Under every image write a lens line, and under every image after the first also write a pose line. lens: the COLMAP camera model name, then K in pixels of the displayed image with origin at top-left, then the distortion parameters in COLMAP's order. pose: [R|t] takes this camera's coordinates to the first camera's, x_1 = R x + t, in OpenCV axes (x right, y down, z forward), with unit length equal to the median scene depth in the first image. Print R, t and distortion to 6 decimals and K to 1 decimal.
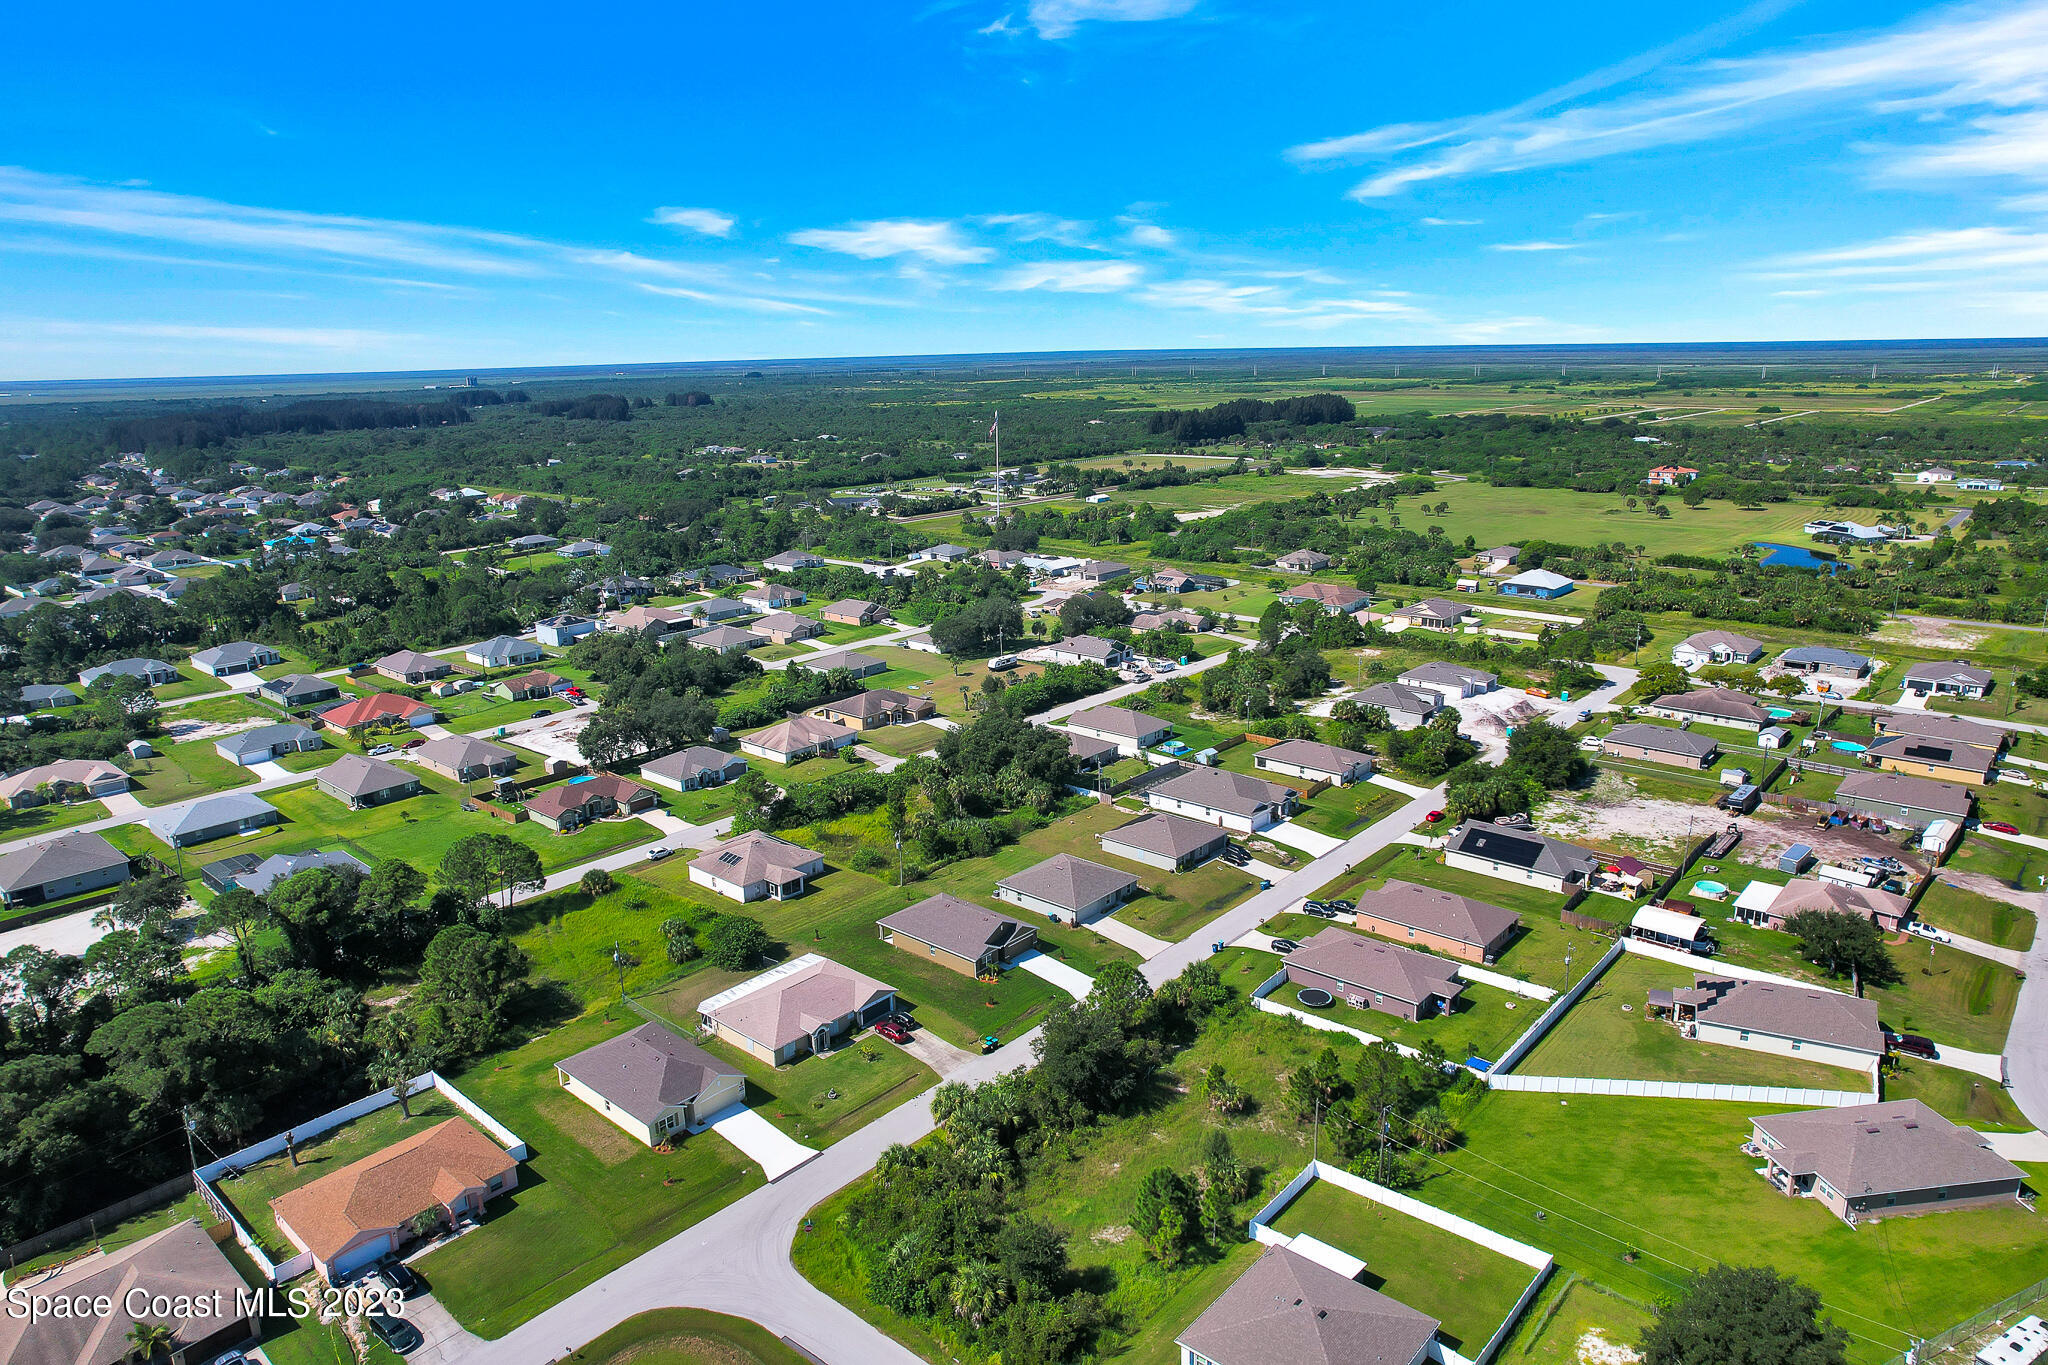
lens RADIAL K [[1307.6, 0, 1032.9], [0, 1307.6, 672.3], [0, 0, 1]] dist [-0.077166, 0.069907]
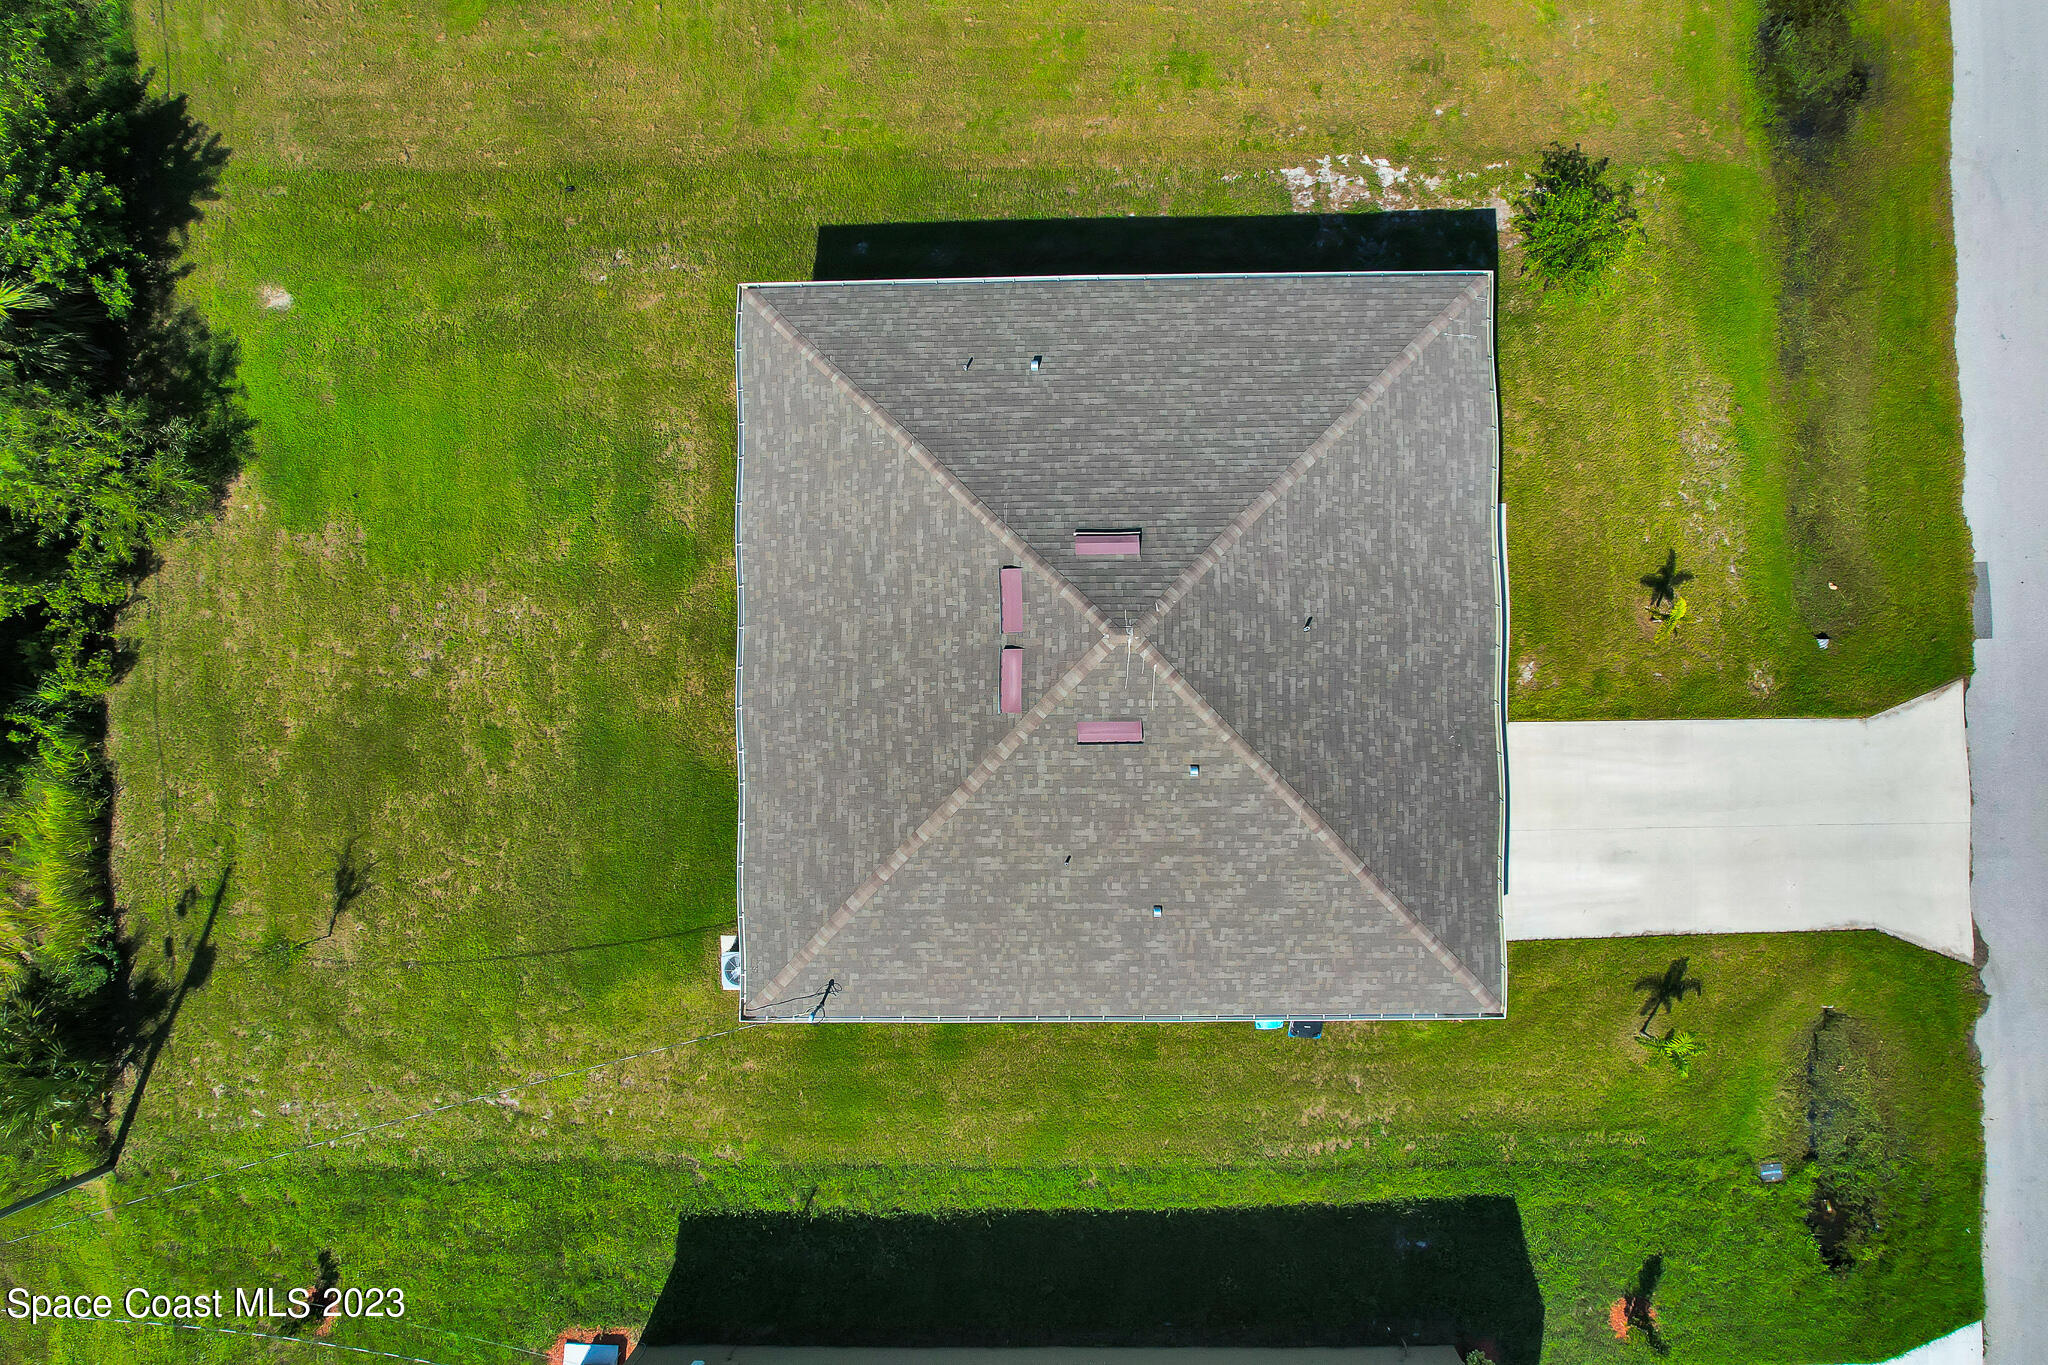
lens RADIAL K [[1307.6, 0, 1032.9], [0, 1307.6, 672.3], [0, 0, 1]] dist [-0.077166, 0.069907]
pose [[0.744116, -0.667718, 0.021085, 0.014446], [0.169683, 0.219436, 0.960758, 0.024836], [-0.646142, -0.711337, 0.276586, 0.873509]]
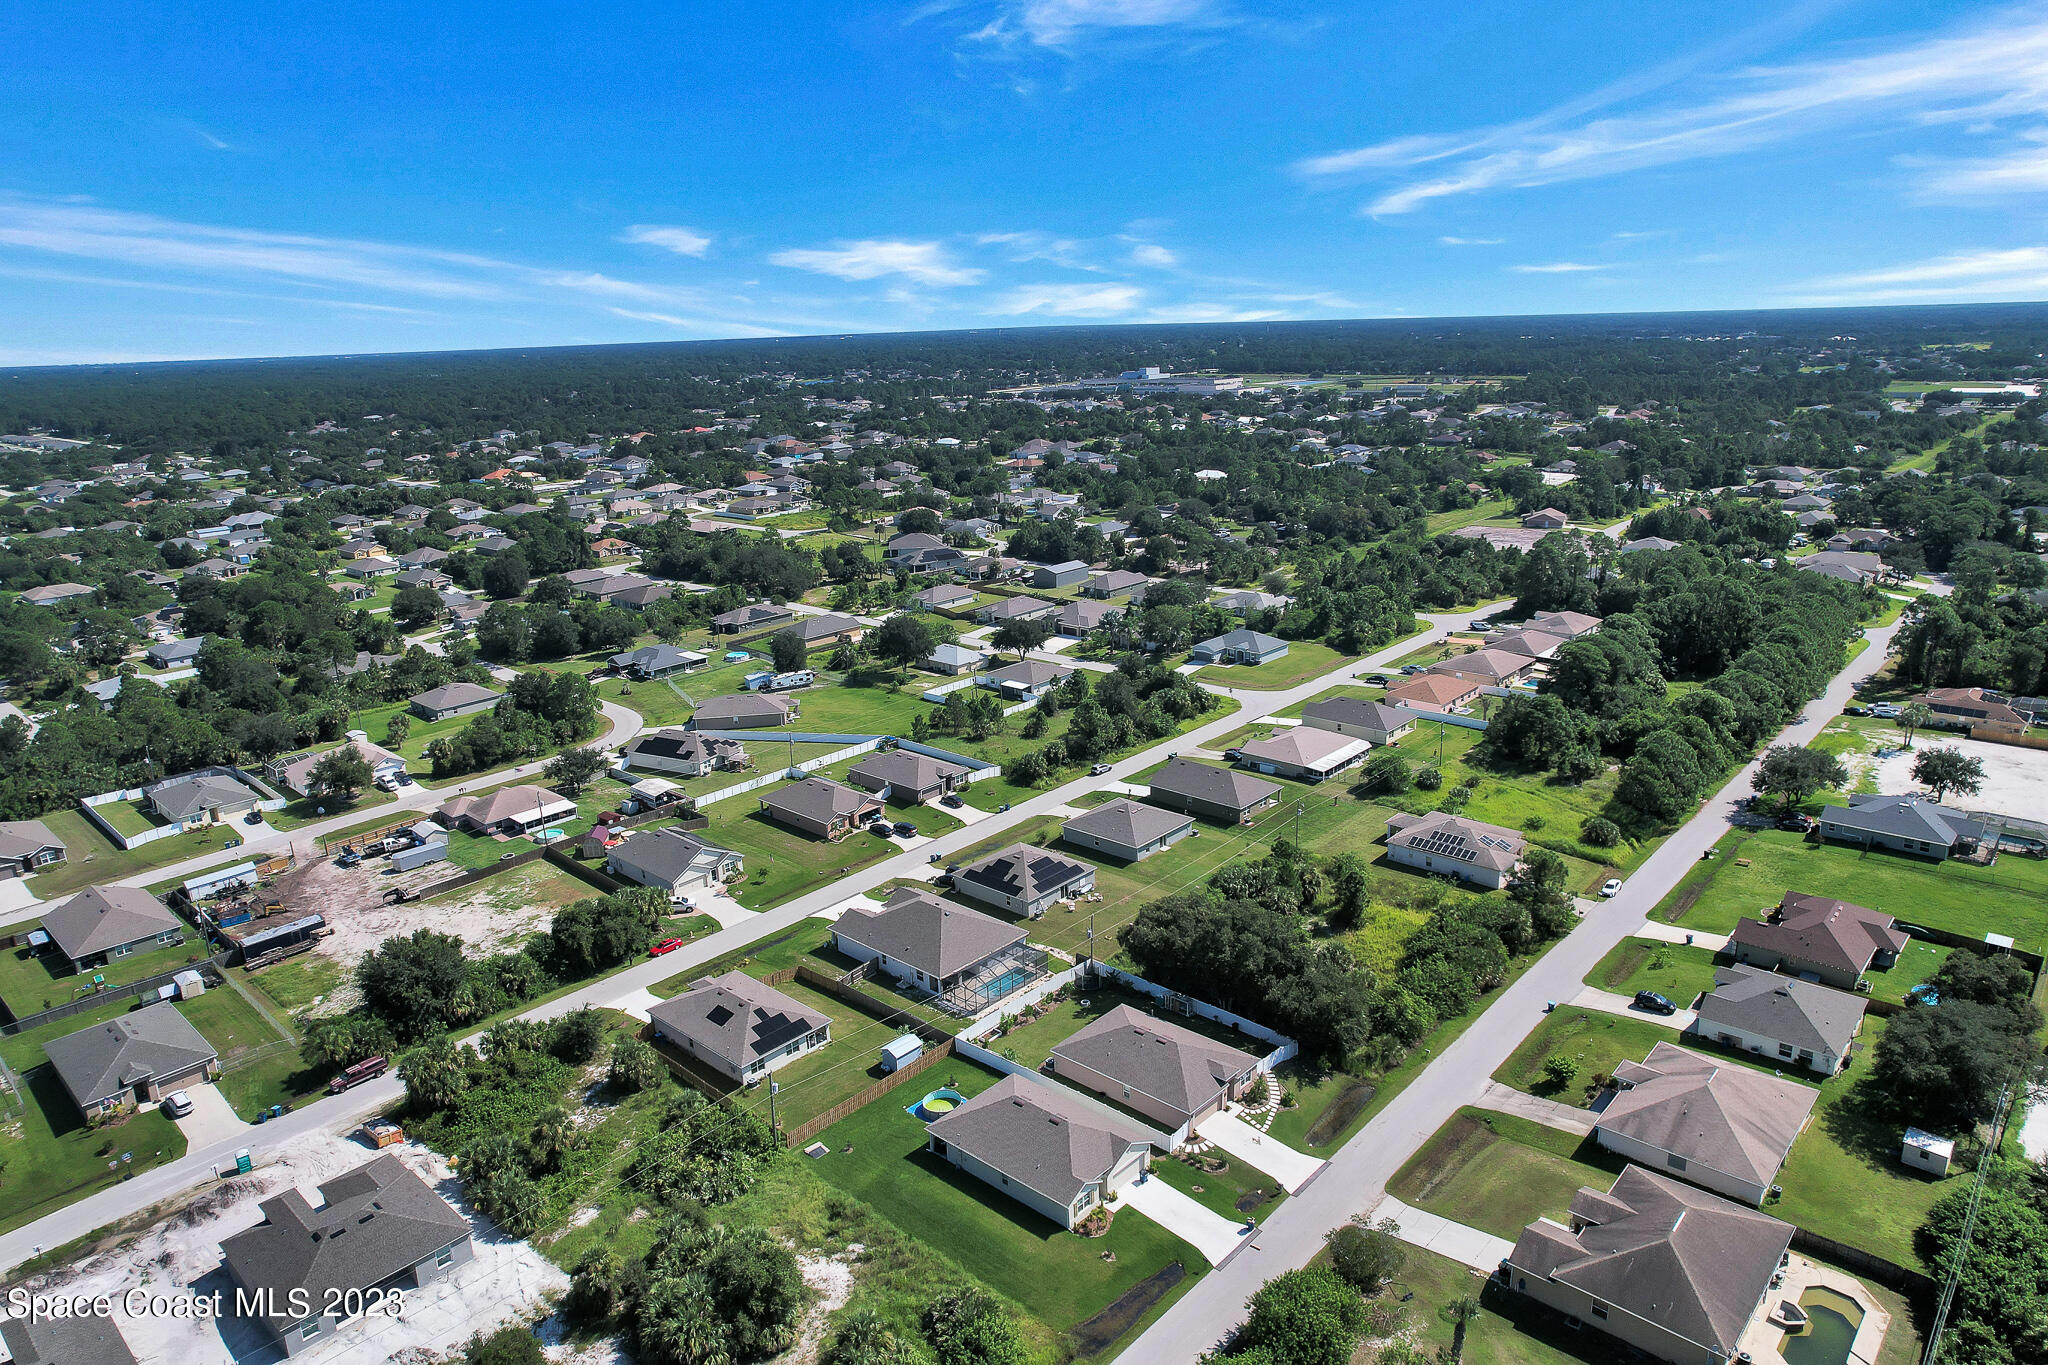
lens RADIAL K [[1307.6, 0, 1032.9], [0, 1307.6, 672.3], [0, 0, 1]] dist [-0.077166, 0.069907]
pose [[-0.998343, 0.046503, 0.033884, 0.056303], [0.057124, 0.871628, 0.486828, -0.421719], [-0.006895, 0.487958, -0.872840, 1.687575]]
